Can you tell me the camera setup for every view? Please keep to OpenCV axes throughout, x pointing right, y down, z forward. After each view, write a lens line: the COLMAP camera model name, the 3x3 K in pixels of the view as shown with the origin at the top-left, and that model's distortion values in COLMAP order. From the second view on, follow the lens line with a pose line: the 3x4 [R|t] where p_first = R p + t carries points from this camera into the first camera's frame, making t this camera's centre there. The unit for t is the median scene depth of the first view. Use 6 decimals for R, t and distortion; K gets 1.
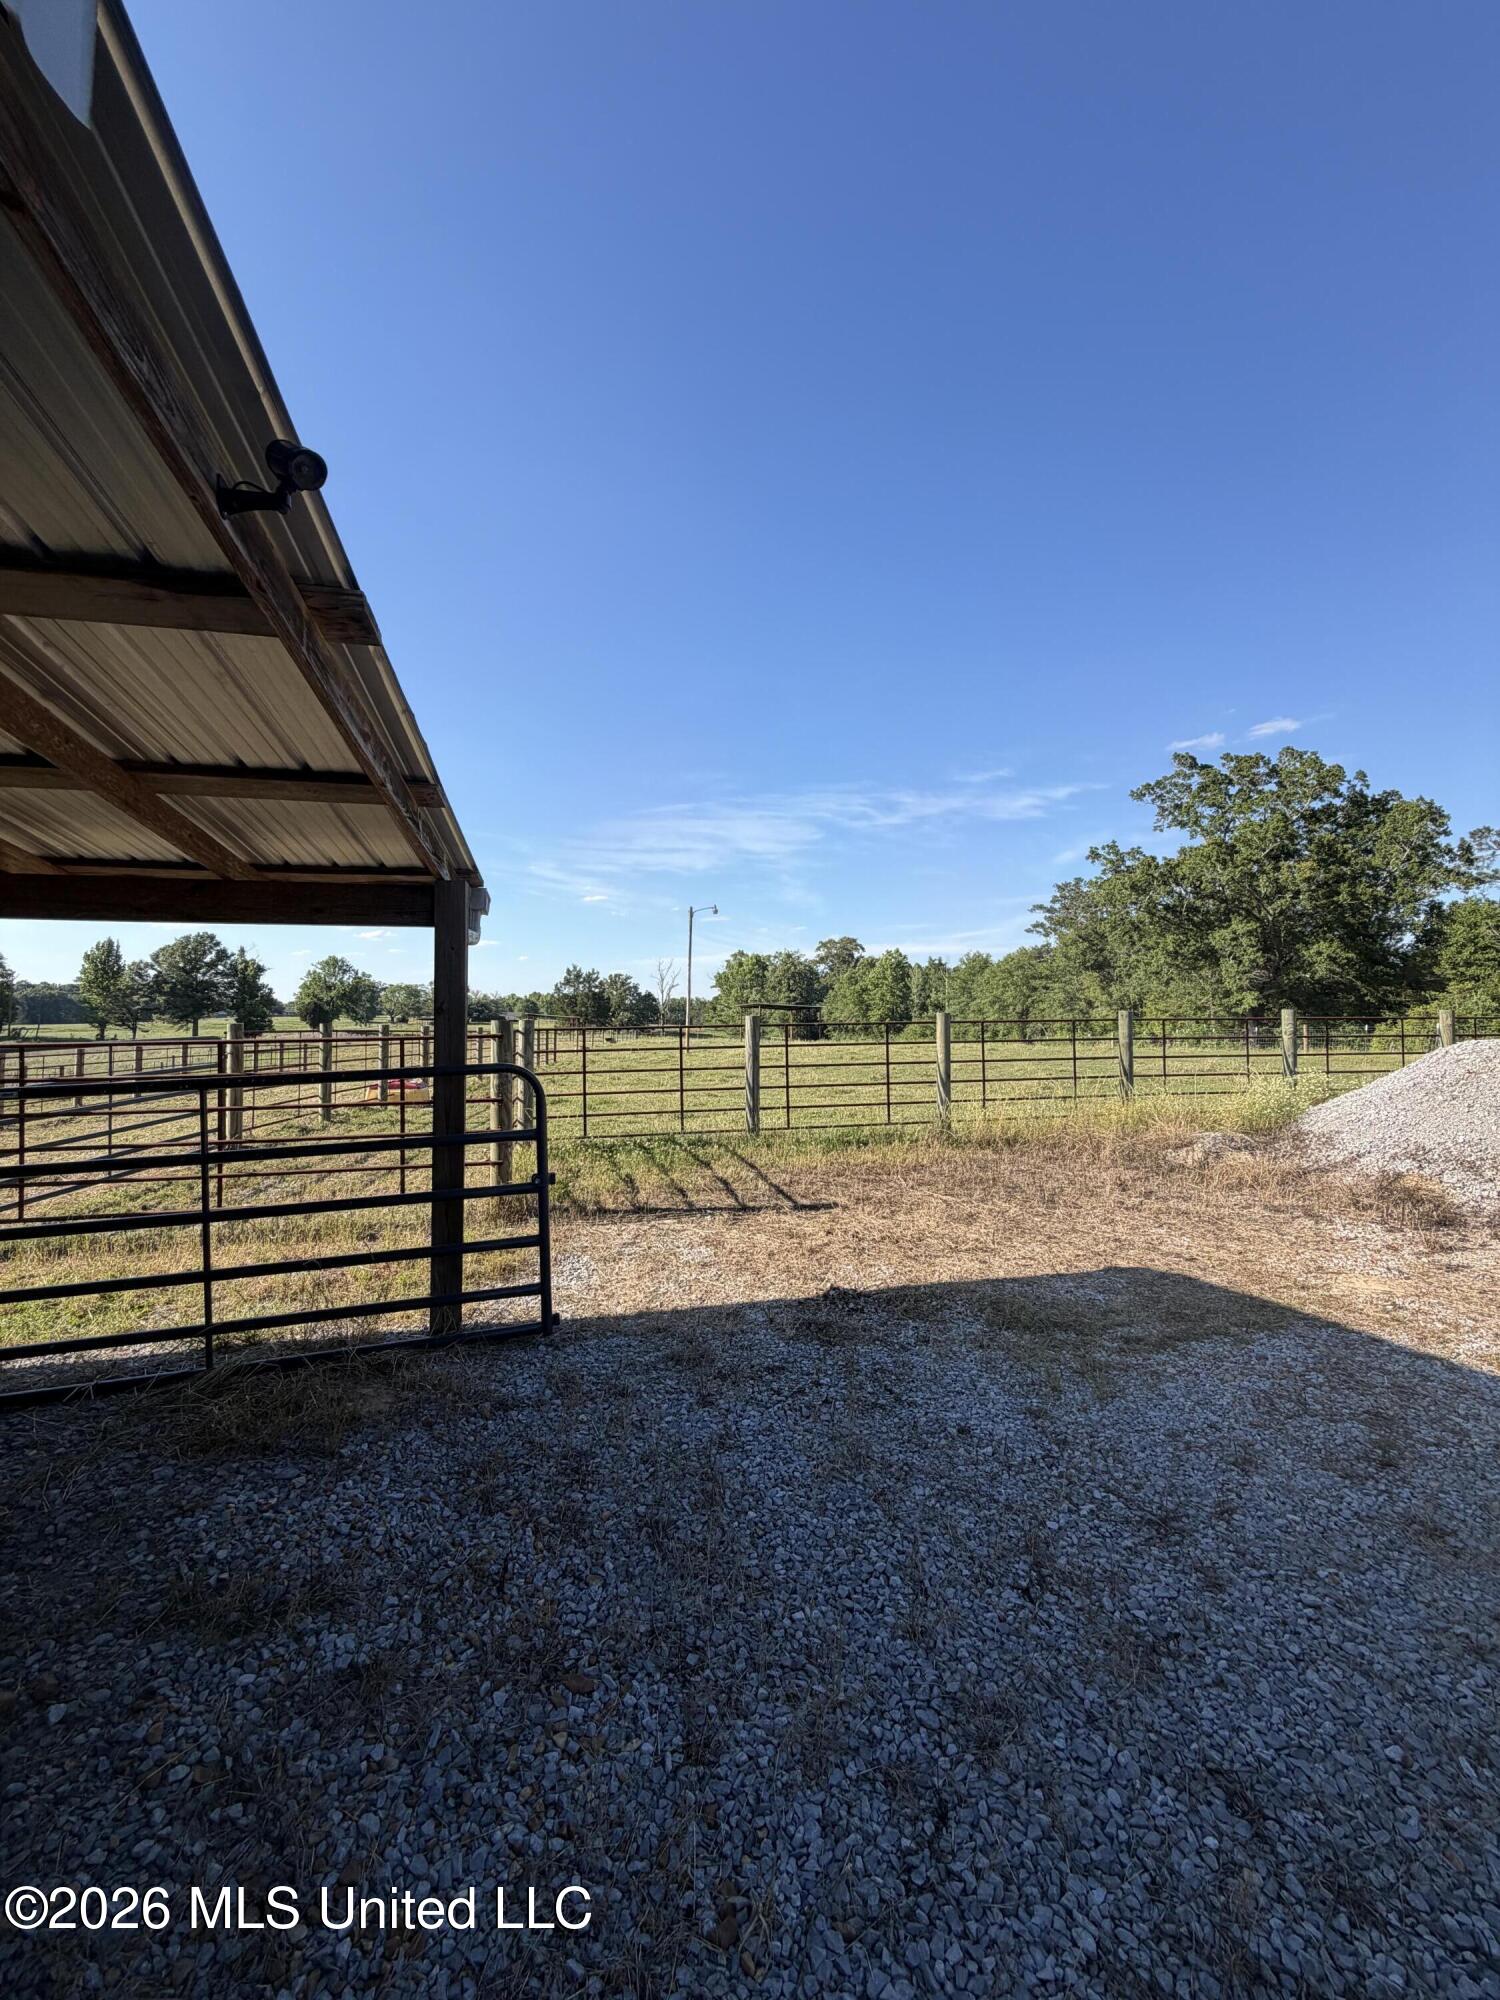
lens RADIAL K [[802.0, 0, 751.8], [0, 802.0, 989.2], [0, 0, 1]] dist [0.001963, -0.000143]
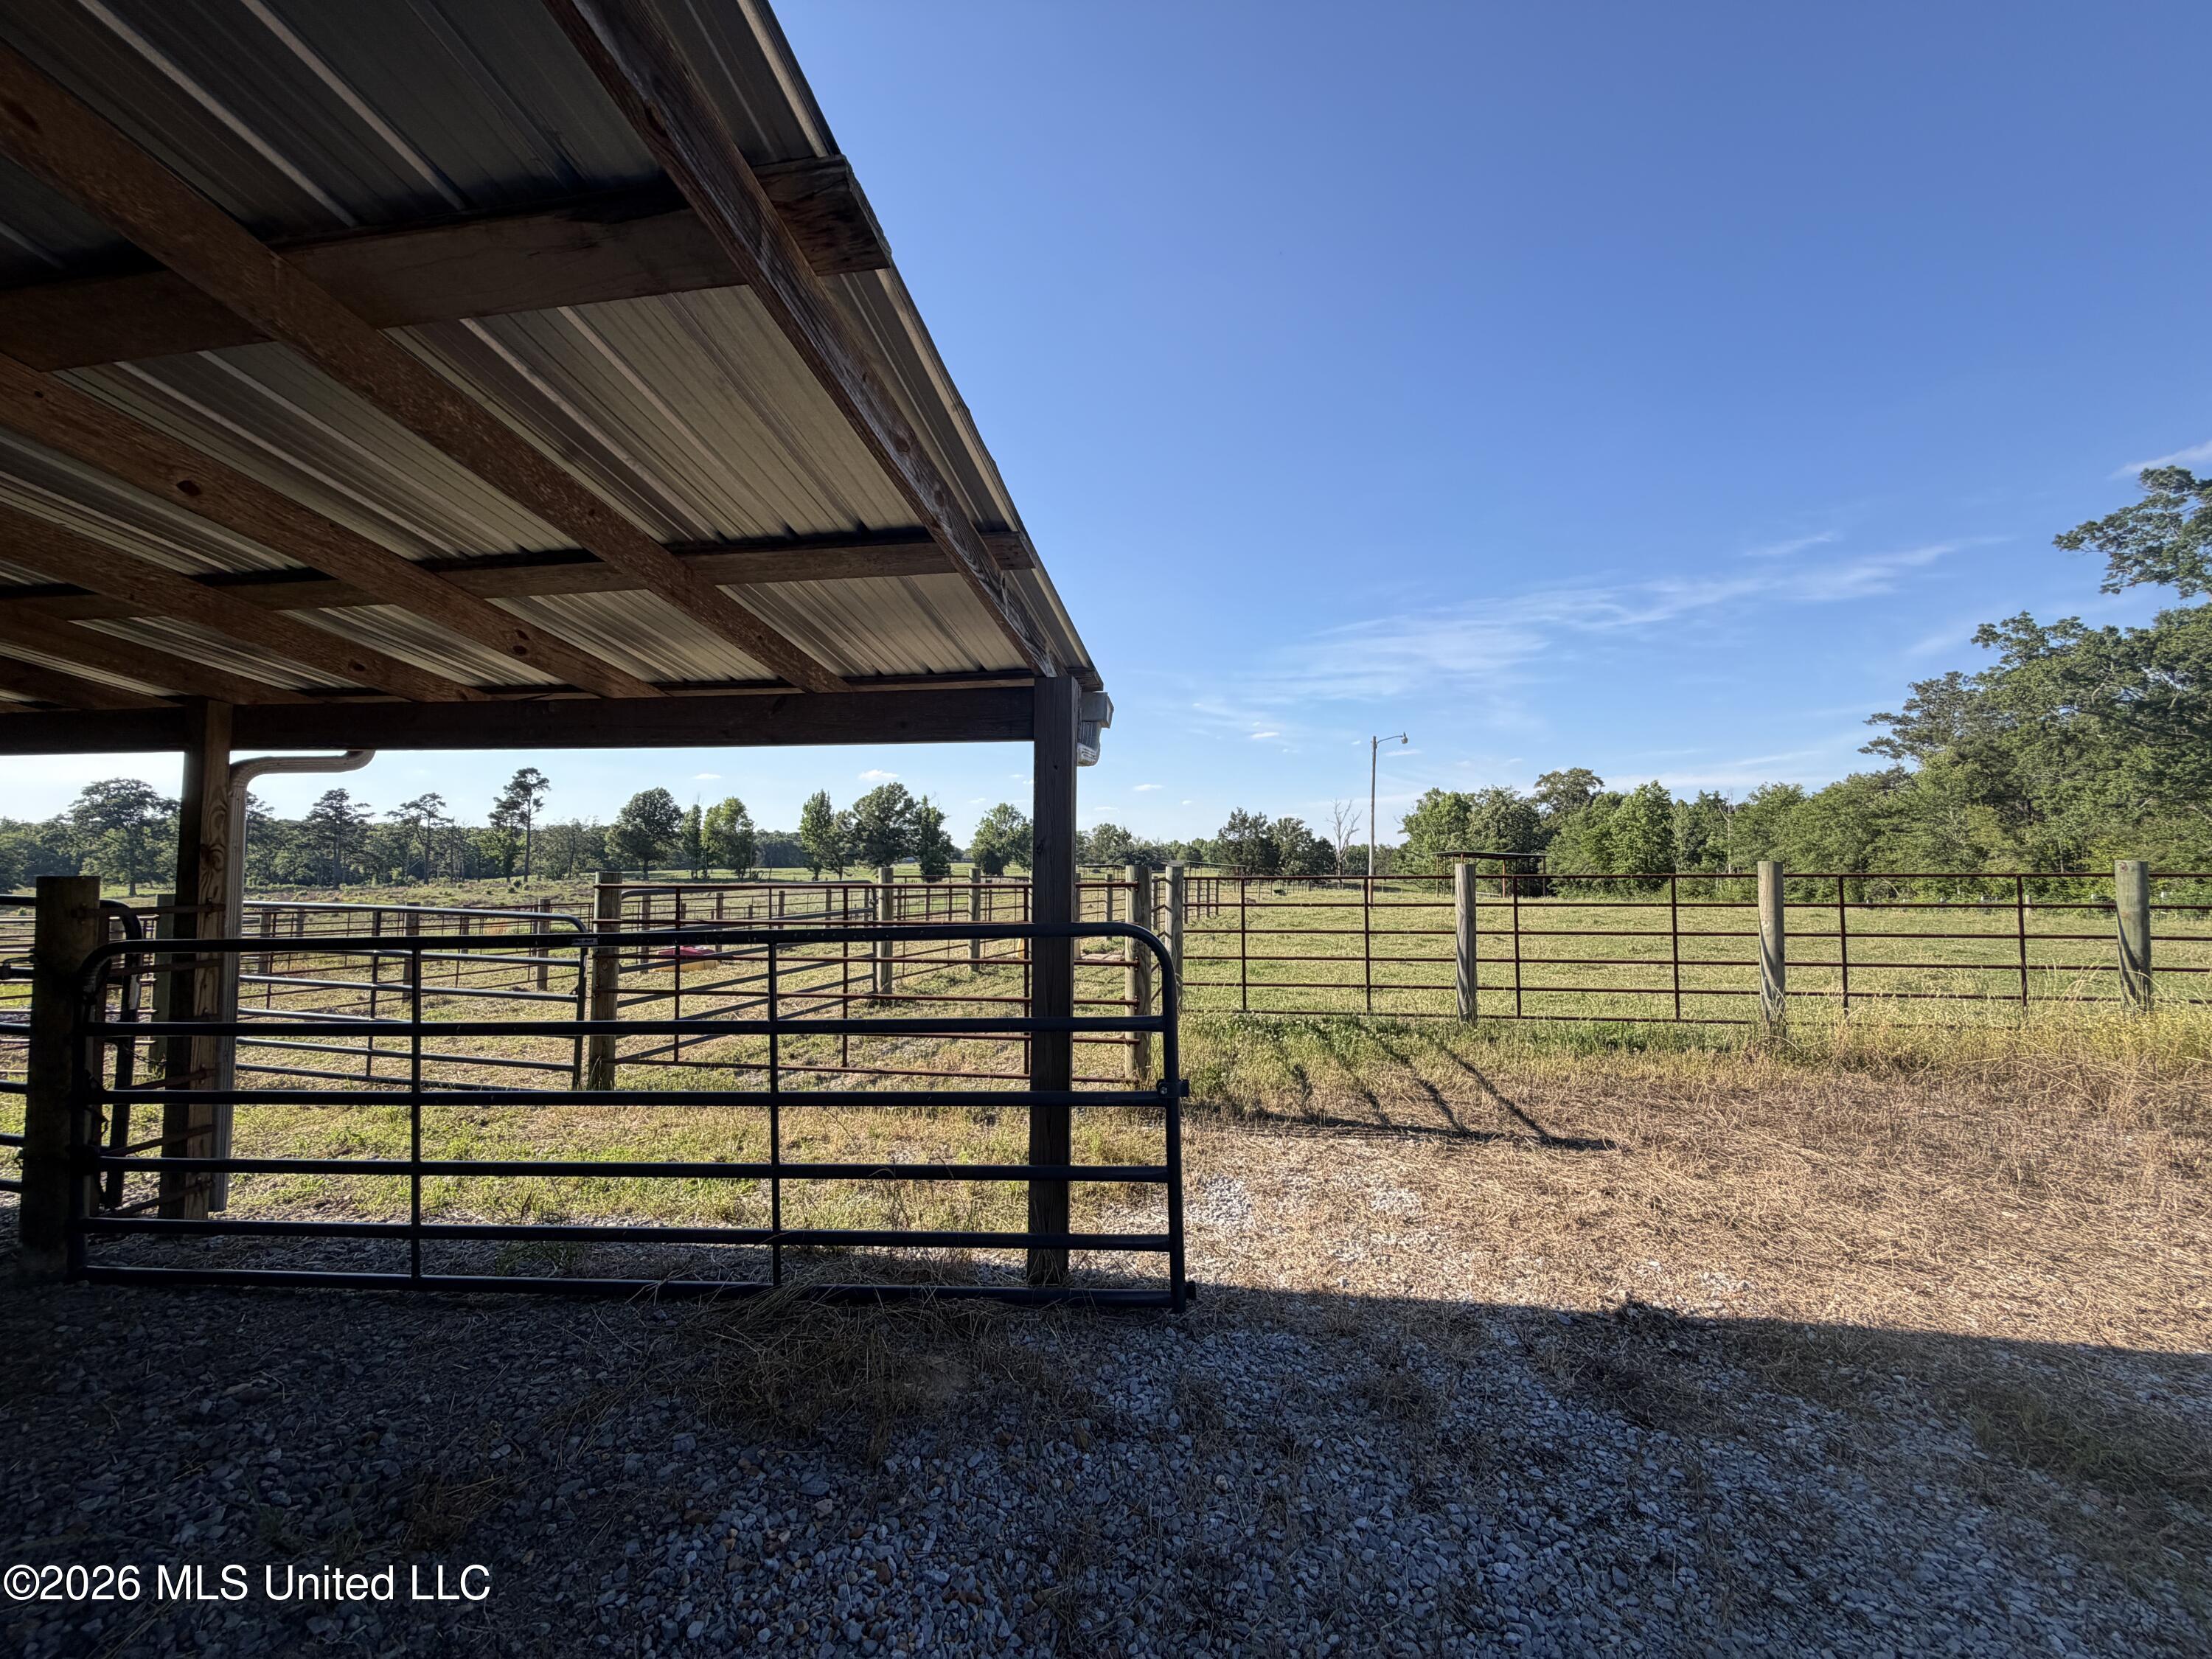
lens RADIAL K [[887.0, 0, 1099.7], [0, 887.0, 832.2], [0, 0, 1]] dist [0.001963, -0.000143]
pose [[0.930400, -0.005263, -0.366509, -0.019589], [0.003978, 0.999983, -0.004262, 0.008791], [0.366525, 0.002507, 0.930405, 0.151450]]
